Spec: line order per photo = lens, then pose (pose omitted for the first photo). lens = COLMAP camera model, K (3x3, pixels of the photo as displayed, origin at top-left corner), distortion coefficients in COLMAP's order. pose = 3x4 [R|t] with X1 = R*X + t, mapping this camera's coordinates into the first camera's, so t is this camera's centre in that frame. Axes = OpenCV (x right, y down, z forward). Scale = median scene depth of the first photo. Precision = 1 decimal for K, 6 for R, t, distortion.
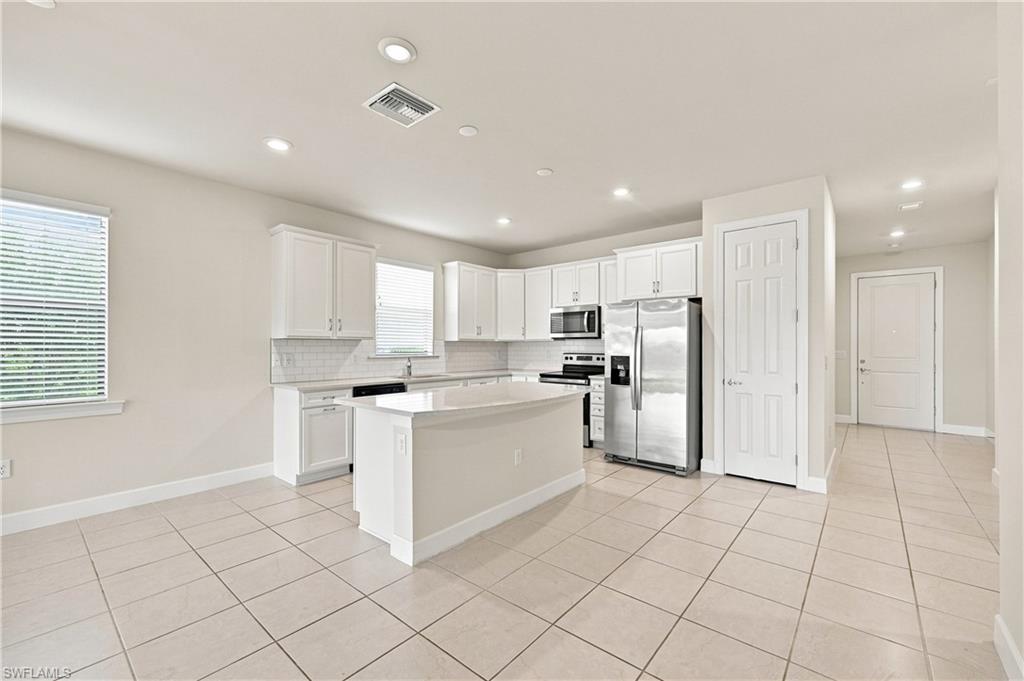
lens RADIAL K [[419.4, 0, 514.0], [0, 419.4, 346.4], [0, 0, 1]] dist [0.000321, -0.000526]
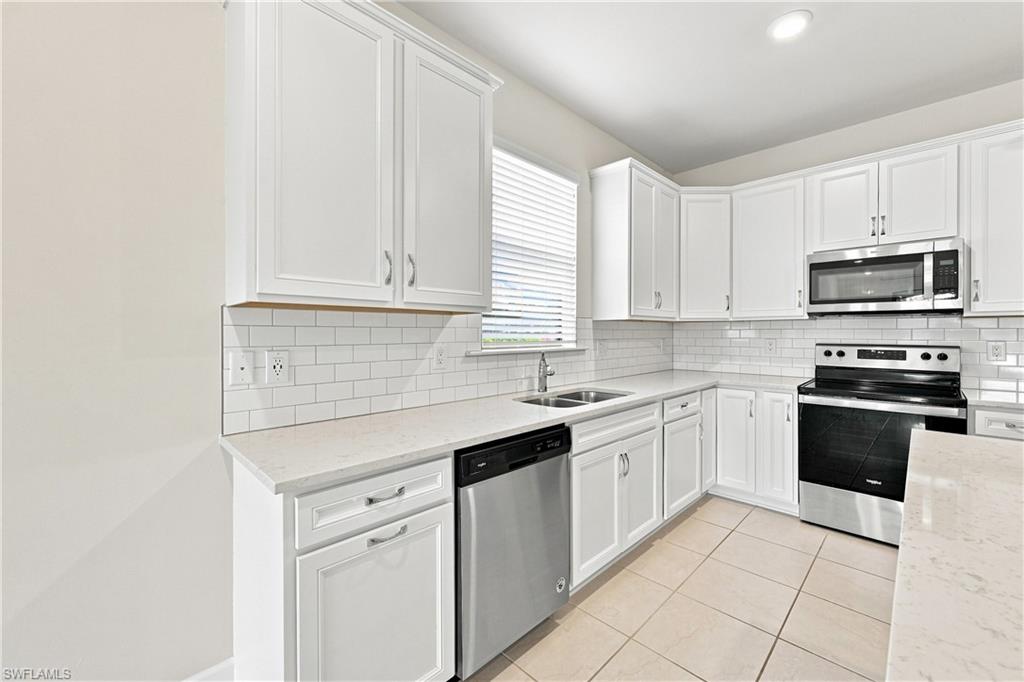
lens RADIAL K [[407.1, 0, 509.4], [0, 407.1, 332.9], [0, 0, 1]] dist [-0.004164, -0.000264]
pose [[0.995801, 0.002131, -0.091519, -0.240253], [-0.001780, 0.999991, 0.003920, 0.001516], [0.091526, -0.003741, 0.995796, 0.527264]]
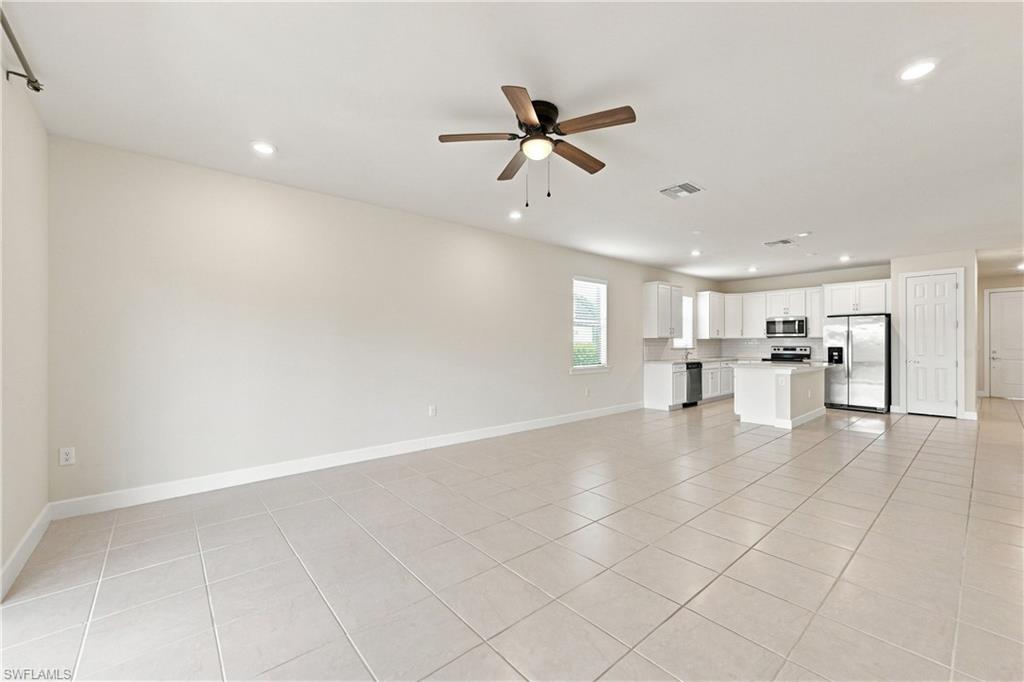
lens RADIAL K [[407.1, 0, 508.1], [0, 407.1, 341.9], [0, 0, 1]] dist [-0.004164, -0.000264]
pose [[0.985686, -0.002998, -0.168565, -0.677131], [0.002145, 0.999984, -0.005243, 0.005994], [0.168578, 0.004807, 0.985677, -0.757521]]
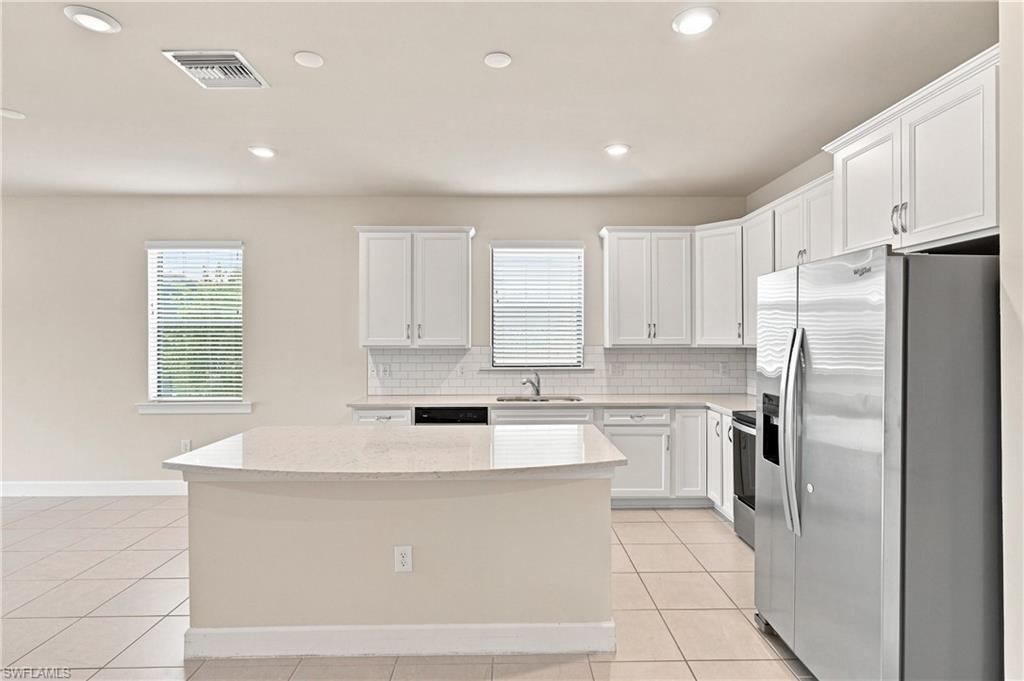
lens RADIAL K [[514.9, 0, 513.3], [0, 514.9, 336.0], [0, 0, 1]] dist [-0.003726, 0.000471]
pose [[0.654308, -0.004539, -0.756215, 0.392796], [0.002977, 0.999990, -0.003427, -0.030649], [0.756222, -0.000008, 0.654315, 0.374409]]
